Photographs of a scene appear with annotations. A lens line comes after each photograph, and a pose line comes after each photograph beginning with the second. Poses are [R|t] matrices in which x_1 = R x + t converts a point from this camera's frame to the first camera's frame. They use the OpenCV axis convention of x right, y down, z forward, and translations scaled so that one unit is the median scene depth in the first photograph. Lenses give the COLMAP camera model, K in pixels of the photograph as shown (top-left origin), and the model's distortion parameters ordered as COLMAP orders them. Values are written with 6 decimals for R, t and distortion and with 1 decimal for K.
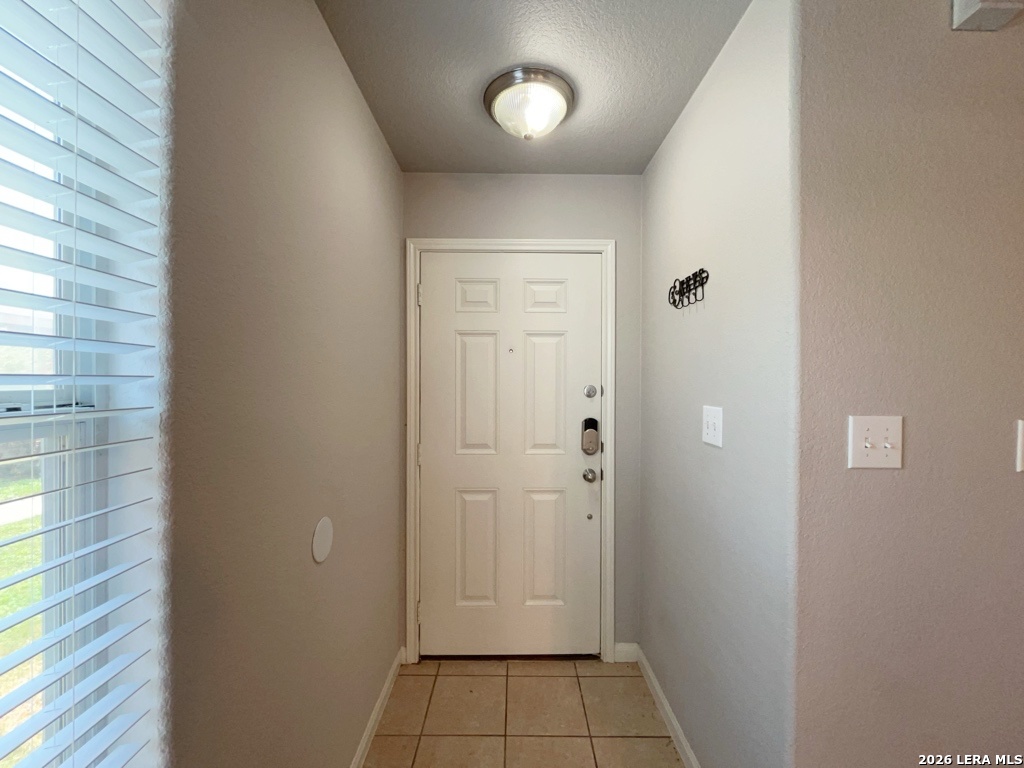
lens RADIAL K [[413.0, 0, 512.4], [0, 413.0, 385.2], [0, 0, 1]] dist [0.000725, -0.000746]
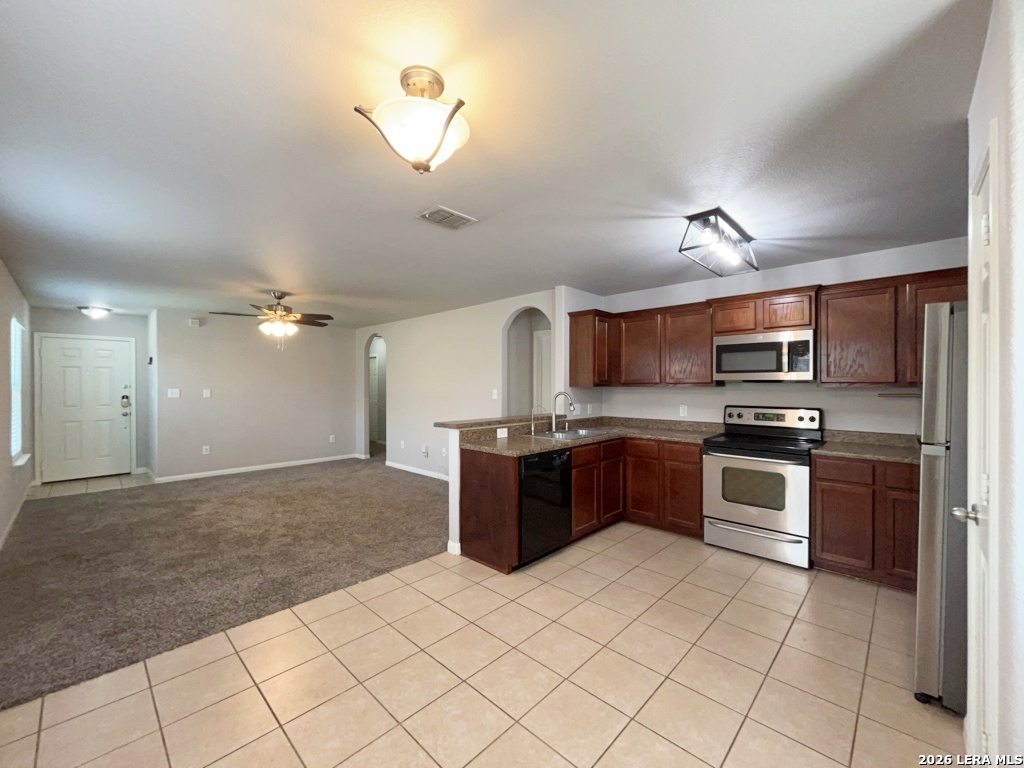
lens RADIAL K [[413.0, 0, 513.4], [0, 413.0, 387.3], [0, 0, 1]] dist [0.000725, -0.000746]
pose [[0.684090, -0.008842, 0.729344, -0.075084], [0.007258, 0.999960, 0.005315, 0.024158], [-0.729362, 0.001658, 0.684126, -3.184502]]
